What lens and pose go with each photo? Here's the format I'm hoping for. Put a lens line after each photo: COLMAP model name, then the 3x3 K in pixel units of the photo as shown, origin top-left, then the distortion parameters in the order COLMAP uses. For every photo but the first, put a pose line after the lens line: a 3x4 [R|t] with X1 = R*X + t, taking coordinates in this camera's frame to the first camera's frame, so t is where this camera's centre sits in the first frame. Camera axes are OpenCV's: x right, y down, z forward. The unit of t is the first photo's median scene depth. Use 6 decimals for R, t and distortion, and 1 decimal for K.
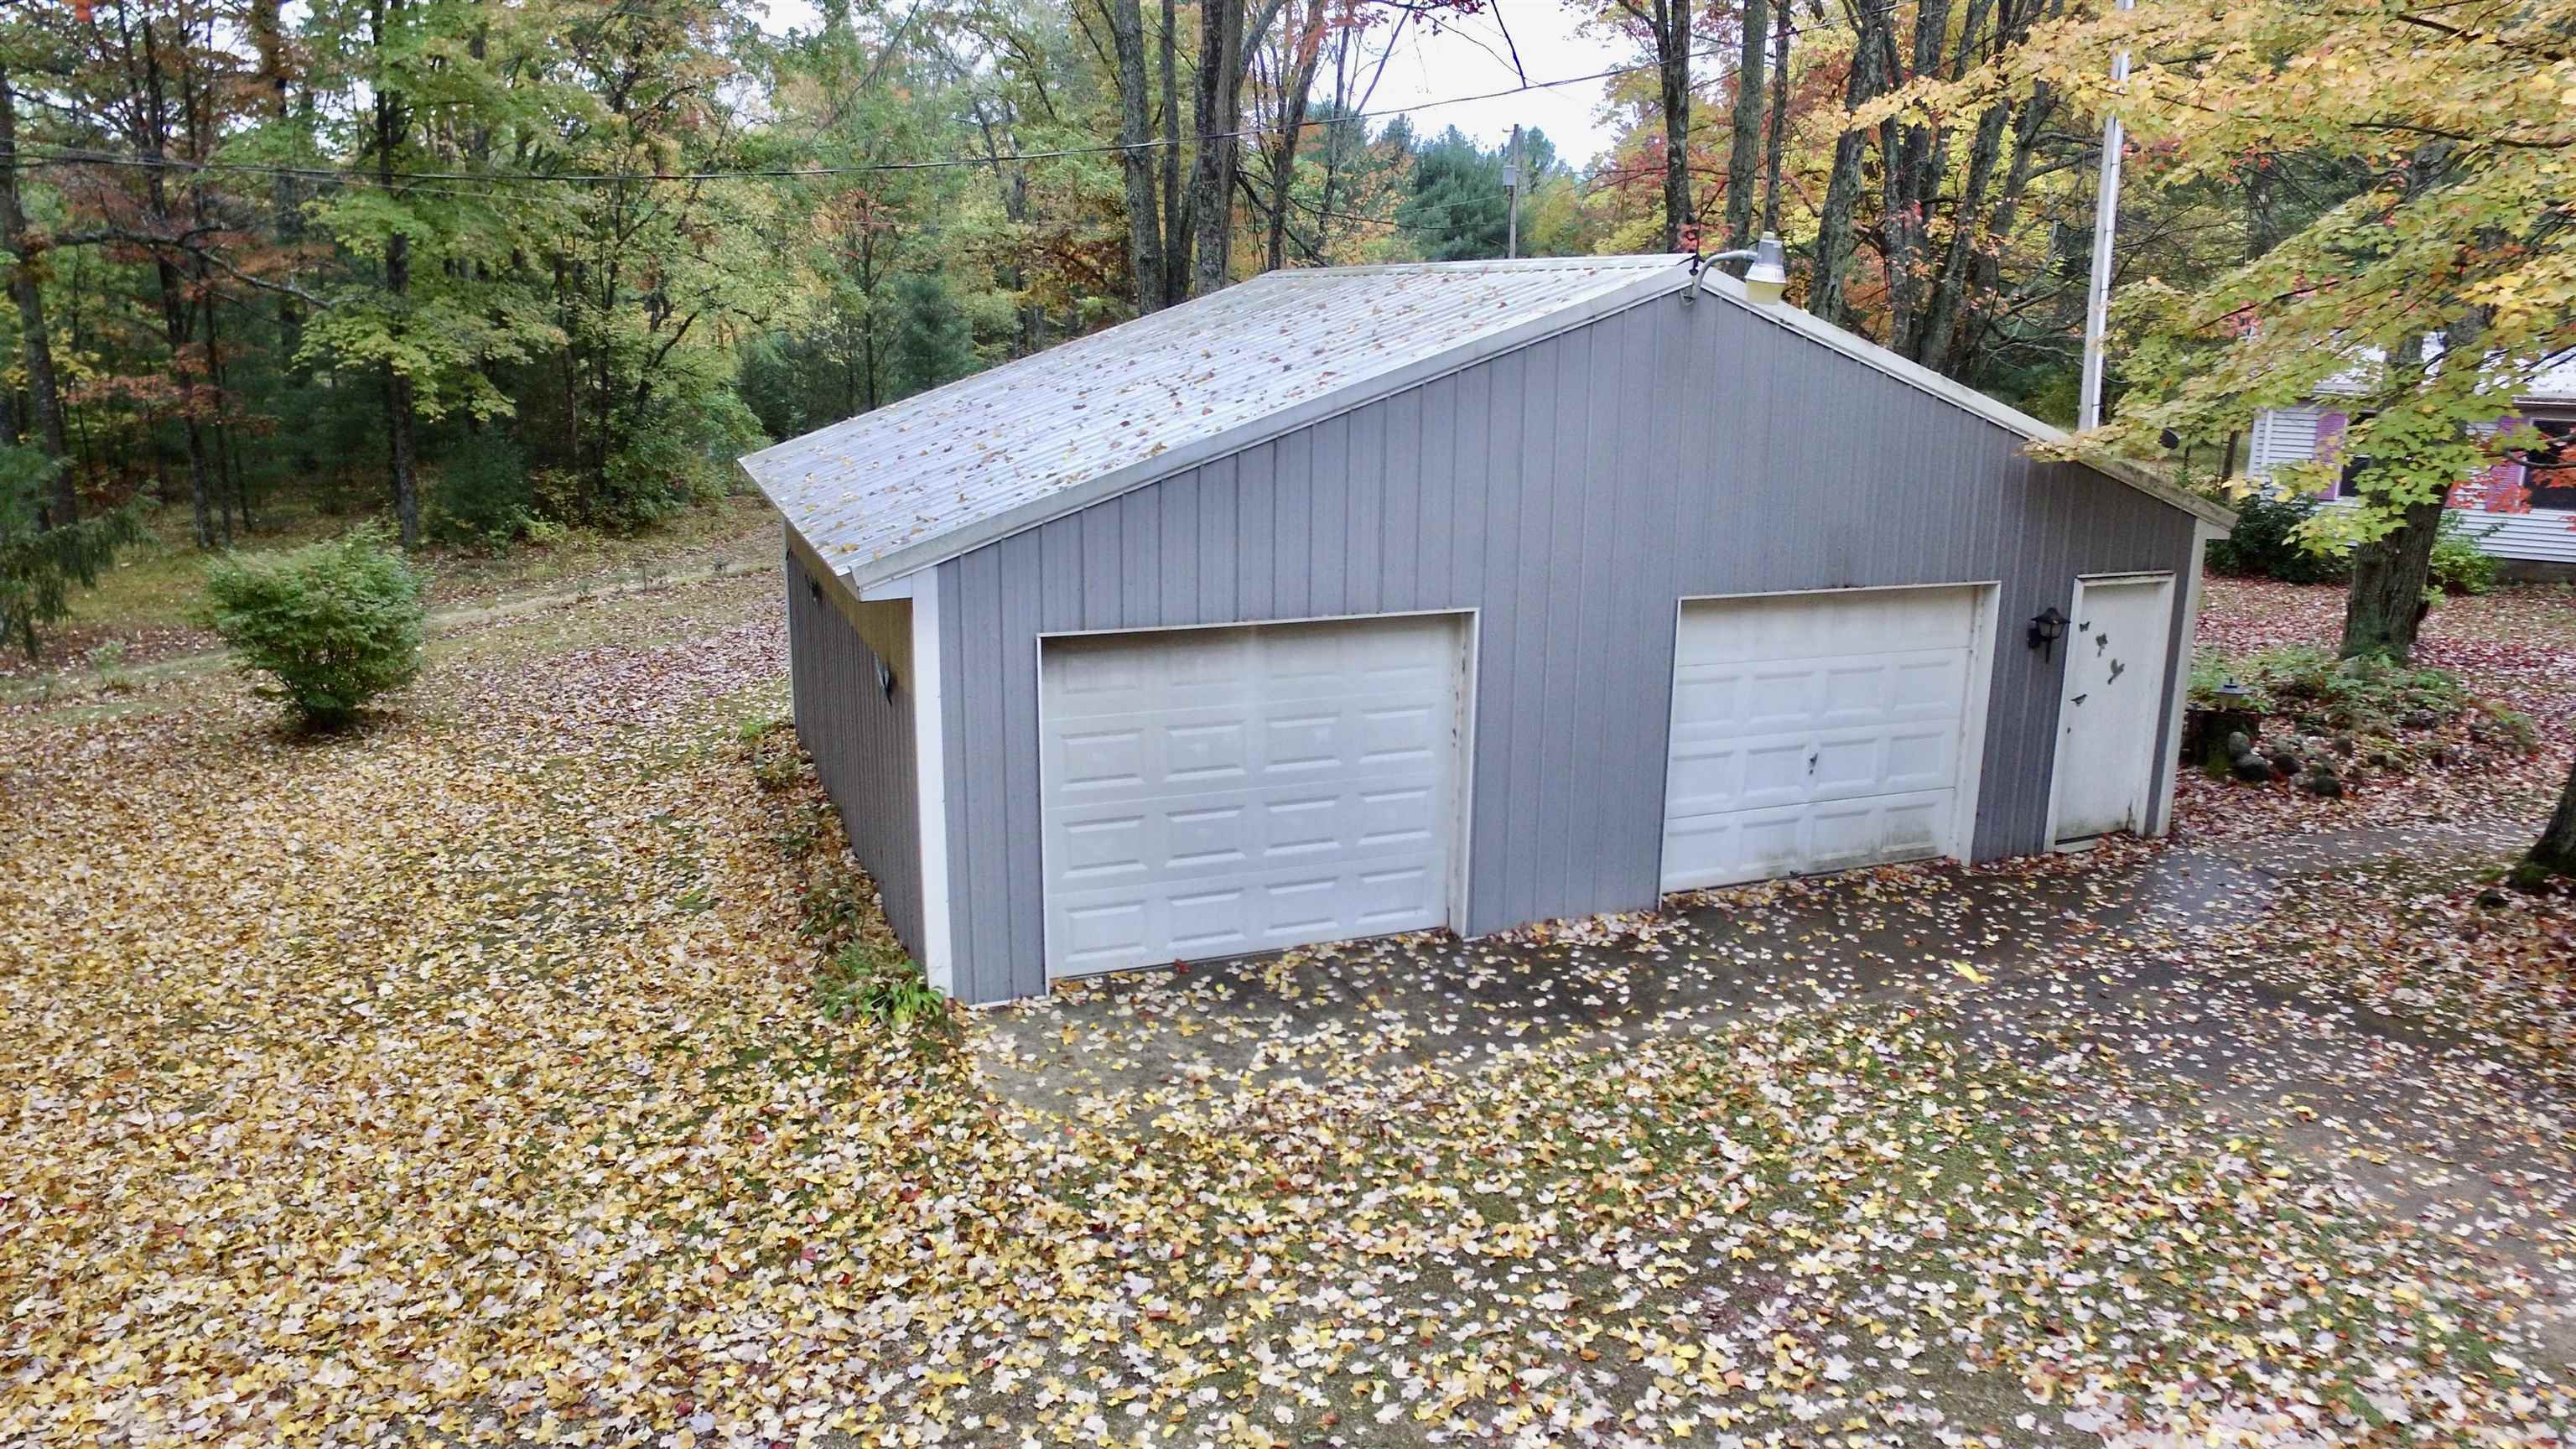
lens RADIAL K [[1690.5, 0, 1359.4], [0, 1690.5, 713.1], [0, 0, 1]] dist [-0.101734, 0.067025]
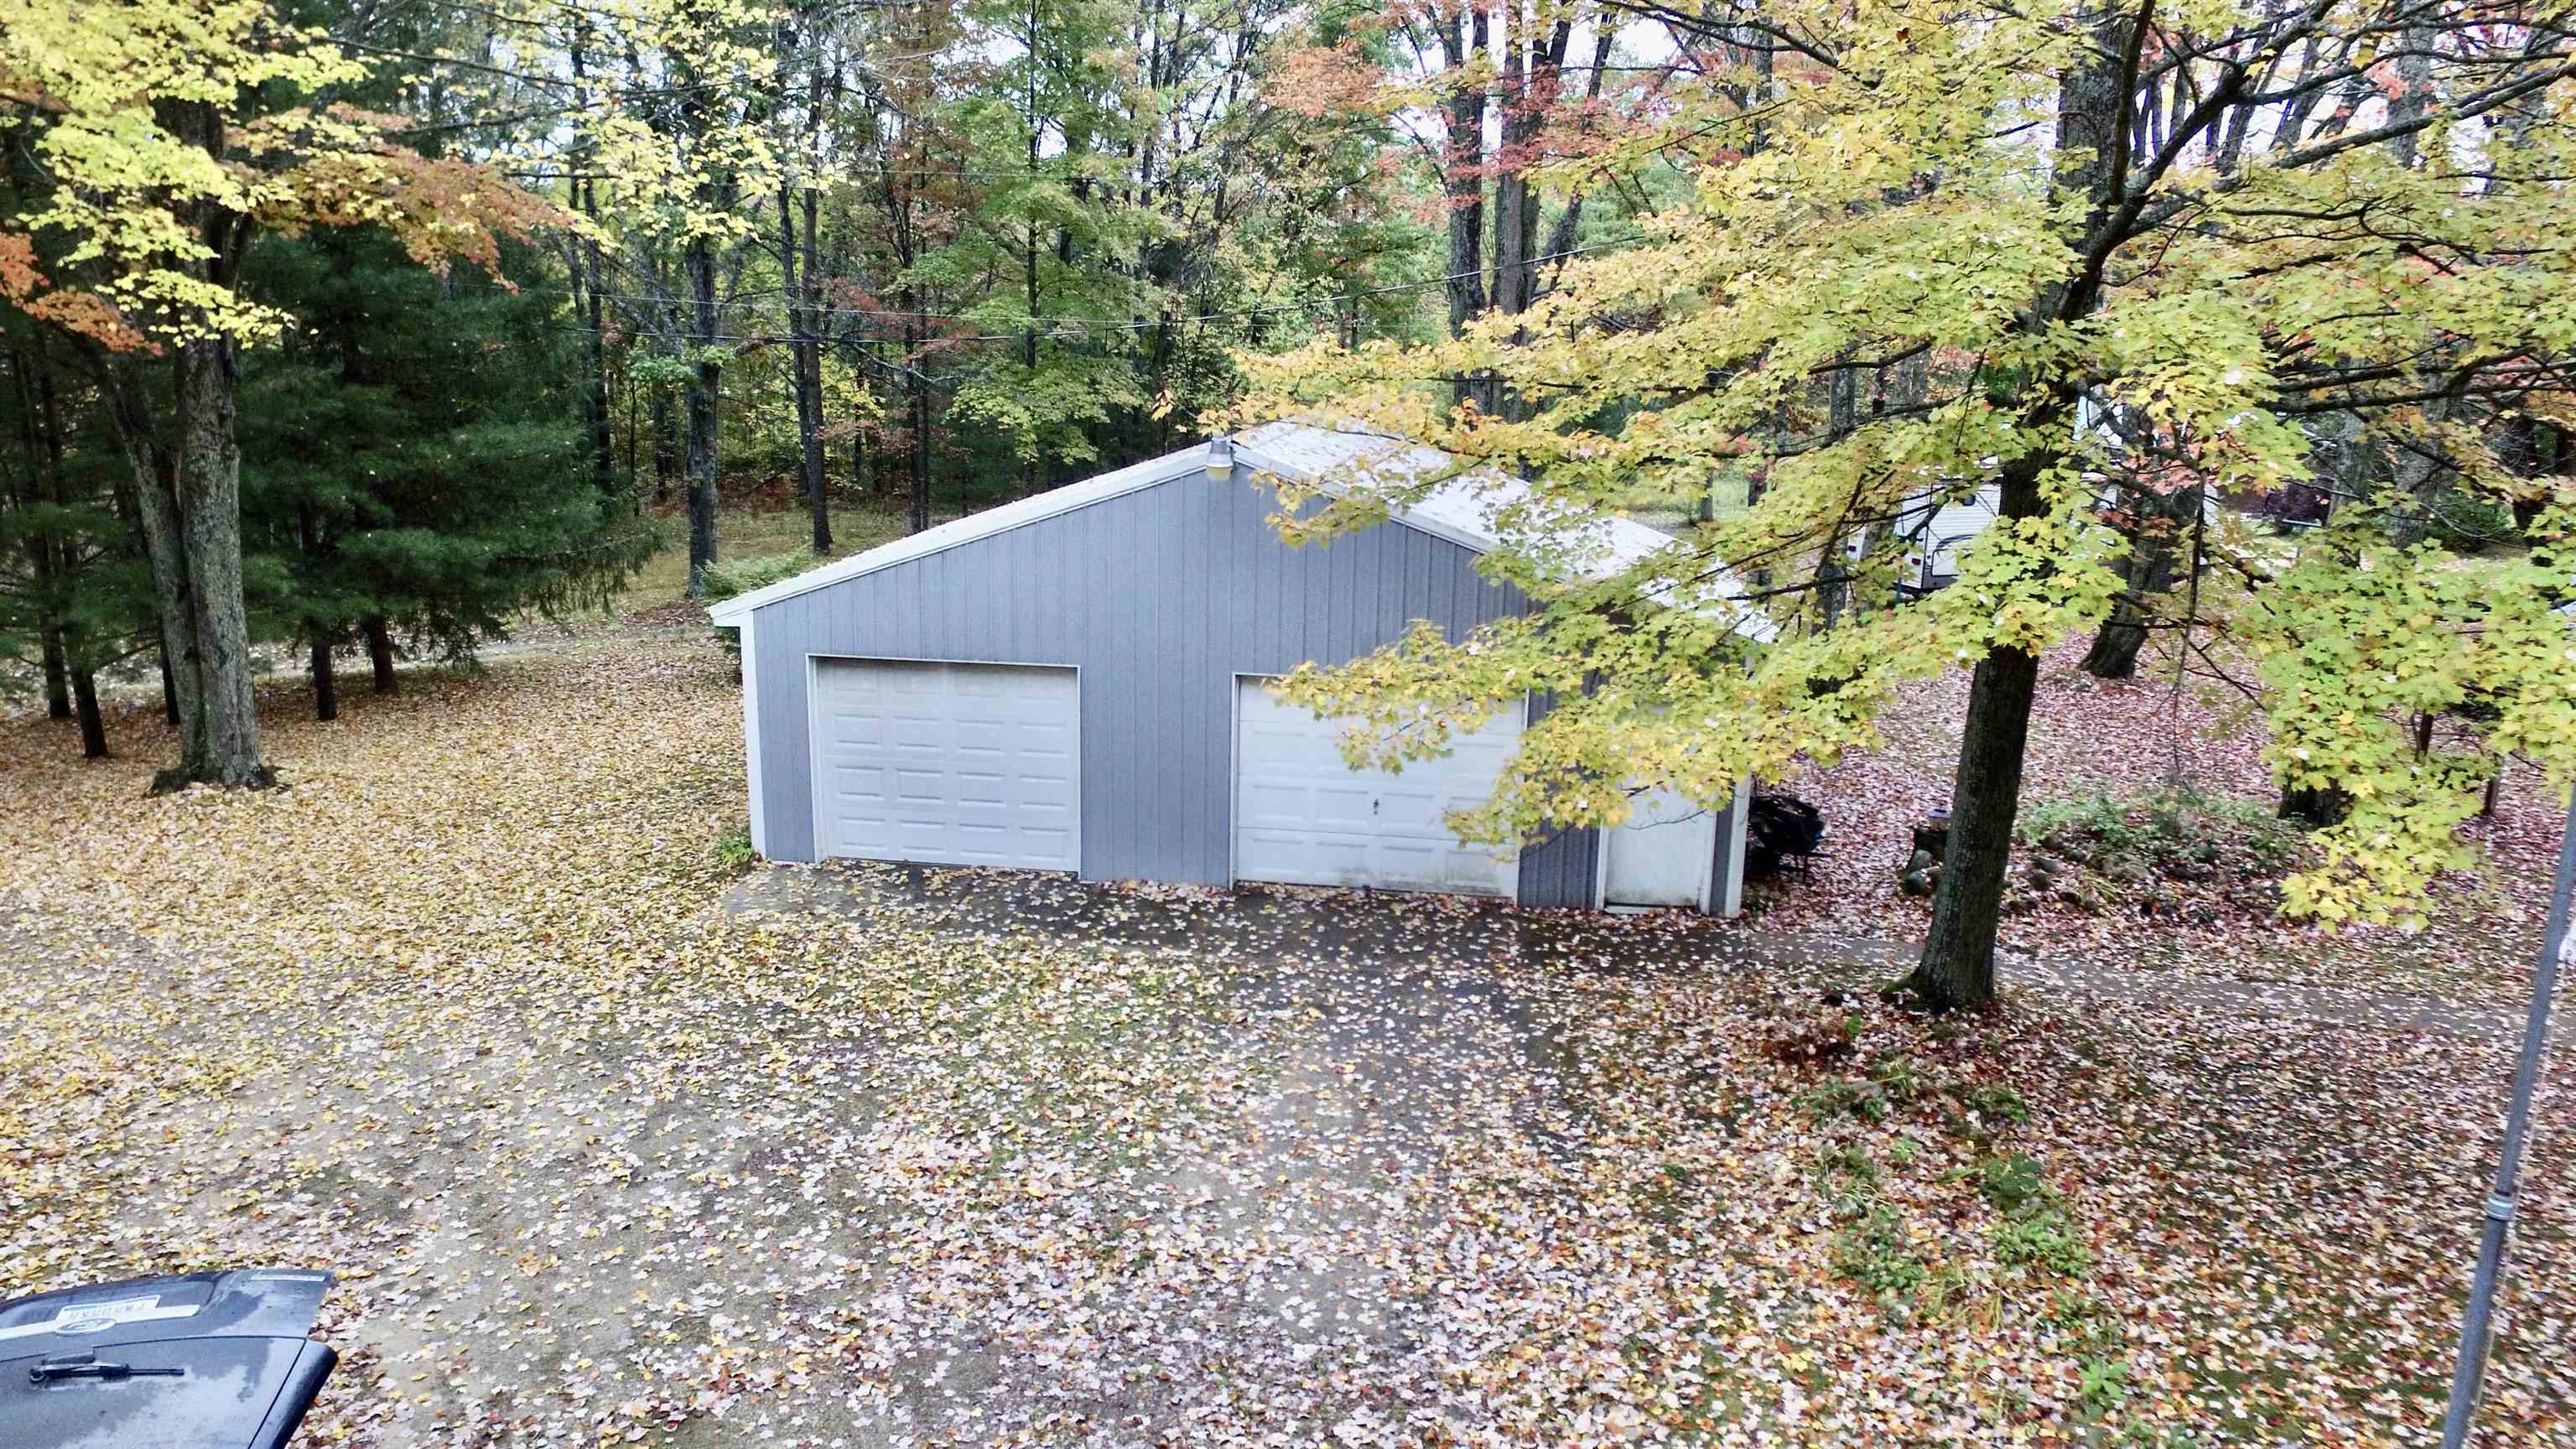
lens RADIAL K [[1690.5, 0, 1359.4], [0, 1690.5, 713.1], [0, 0, 1]] dist [-0.101734, 0.067025]
pose [[0.880878, 0.112486, -0.459784, 1.033705], [-0.122522, 0.992433, 0.008064, -0.063168], [0.457211, 0.049231, 0.887994, -0.255892]]
